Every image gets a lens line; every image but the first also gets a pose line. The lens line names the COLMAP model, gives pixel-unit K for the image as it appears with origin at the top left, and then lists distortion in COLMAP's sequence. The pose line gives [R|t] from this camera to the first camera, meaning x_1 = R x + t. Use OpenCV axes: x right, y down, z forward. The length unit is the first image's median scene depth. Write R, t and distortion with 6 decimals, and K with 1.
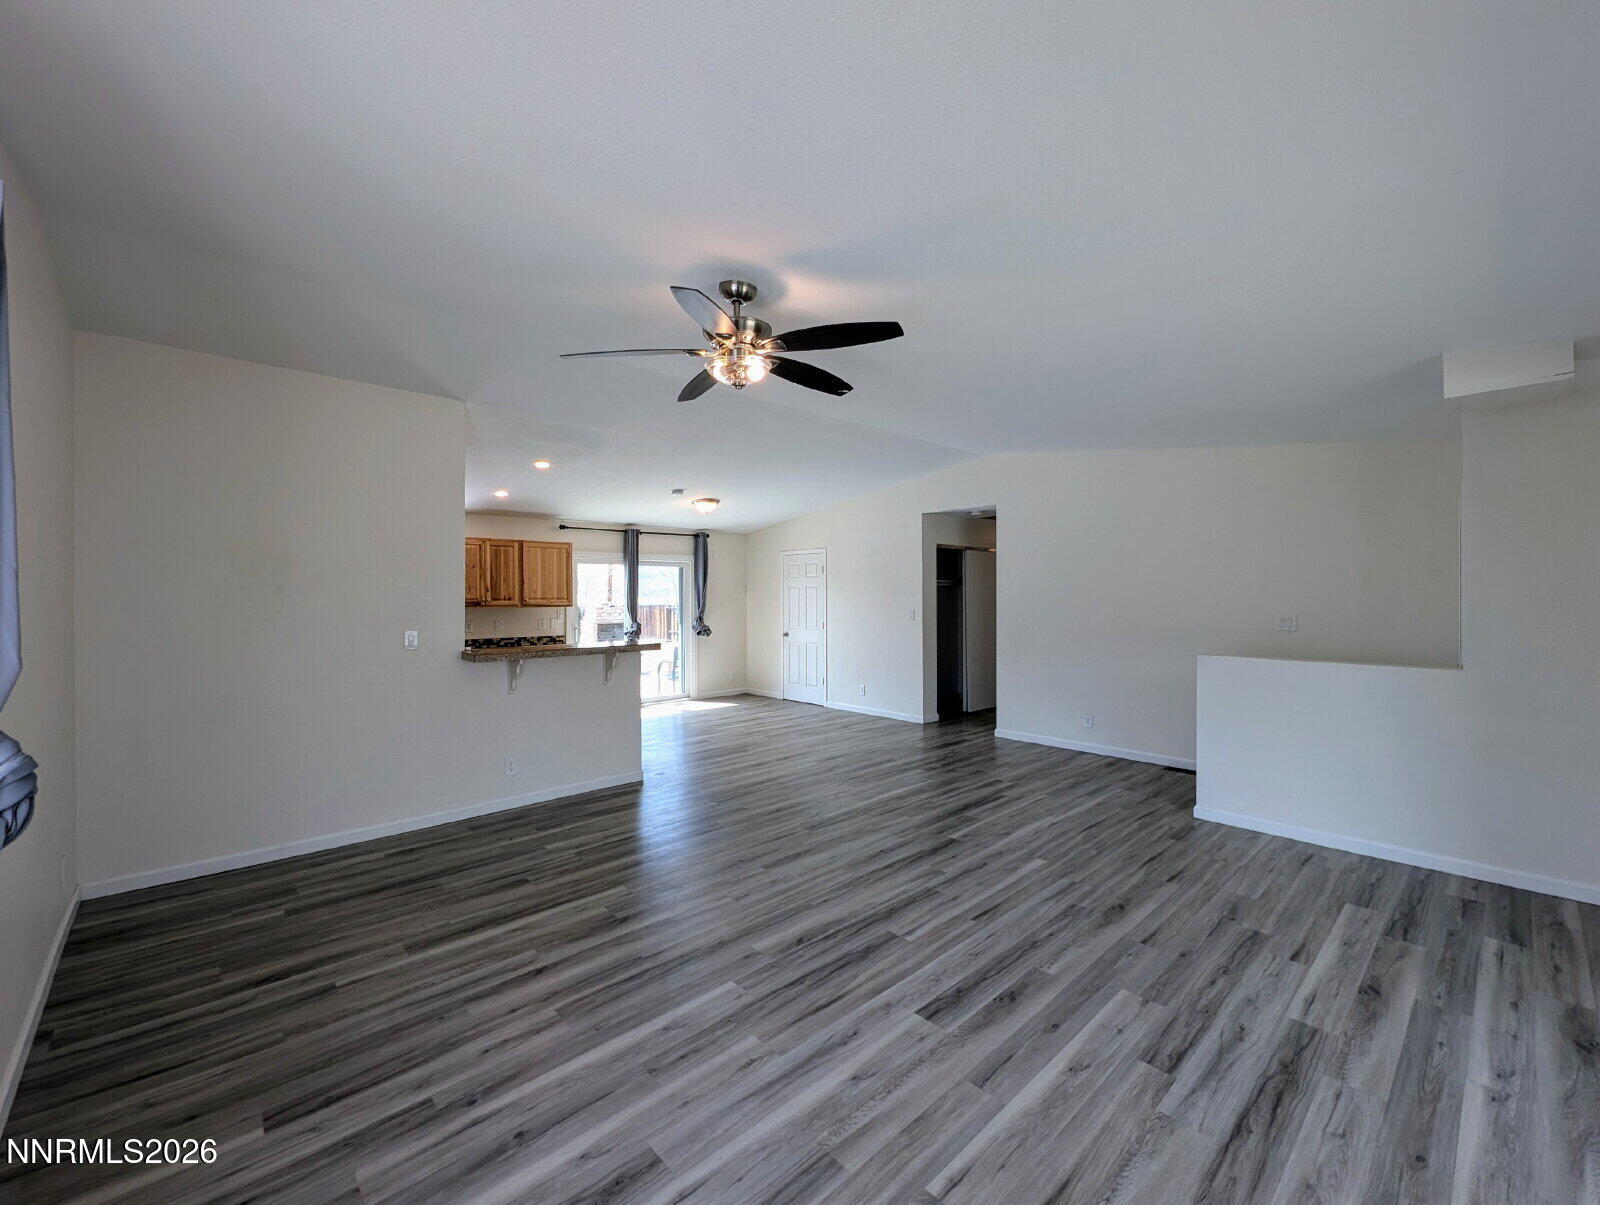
lens RADIAL K [[679.2, 0, 781.3], [0, 679.2, 600.9], [0, 0, 1]] dist [-0.002517, -0.000655]
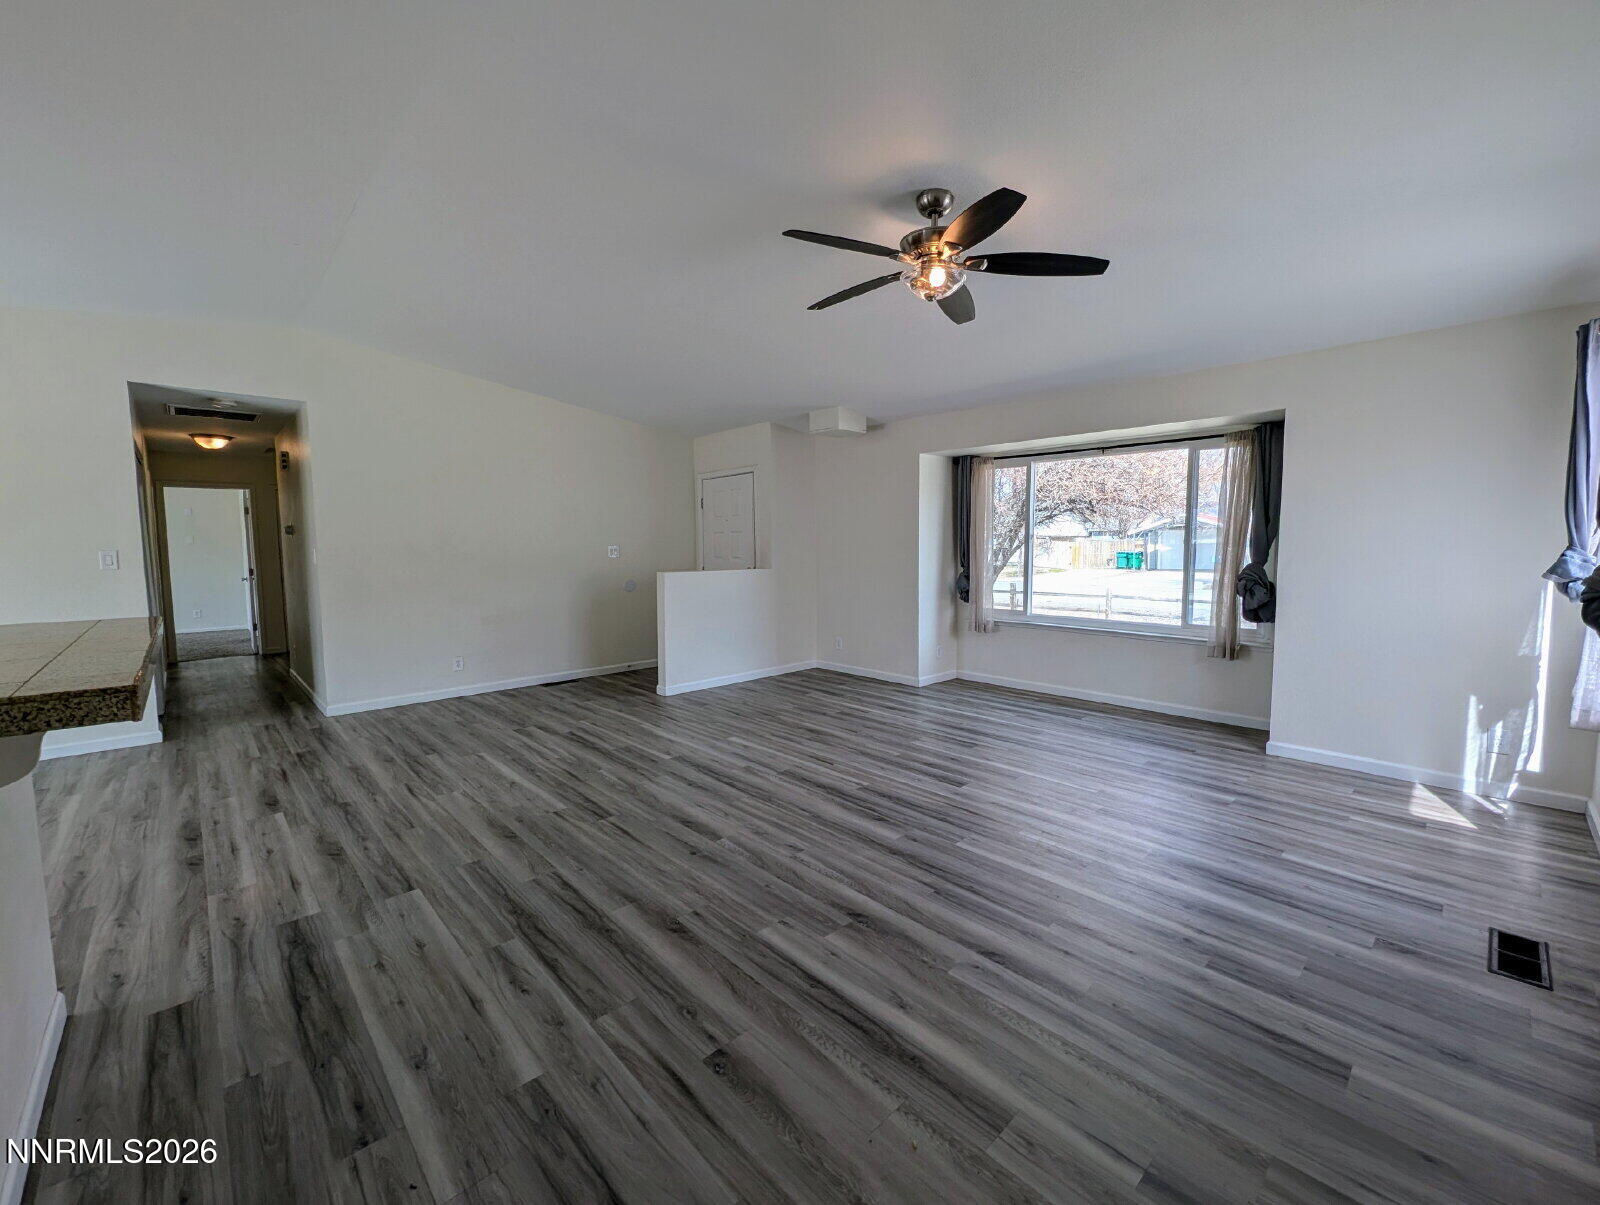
lens RADIAL K [[679.2, 0, 781.3], [0, 679.2, 600.9], [0, 0, 1]] dist [-0.002517, -0.000655]
pose [[-0.042557, -0.076562, 0.996156, -0.912638], [0.019069, 0.996816, 0.077428, 0.038215], [-0.998912, 0.022291, -0.040961, 1.026716]]
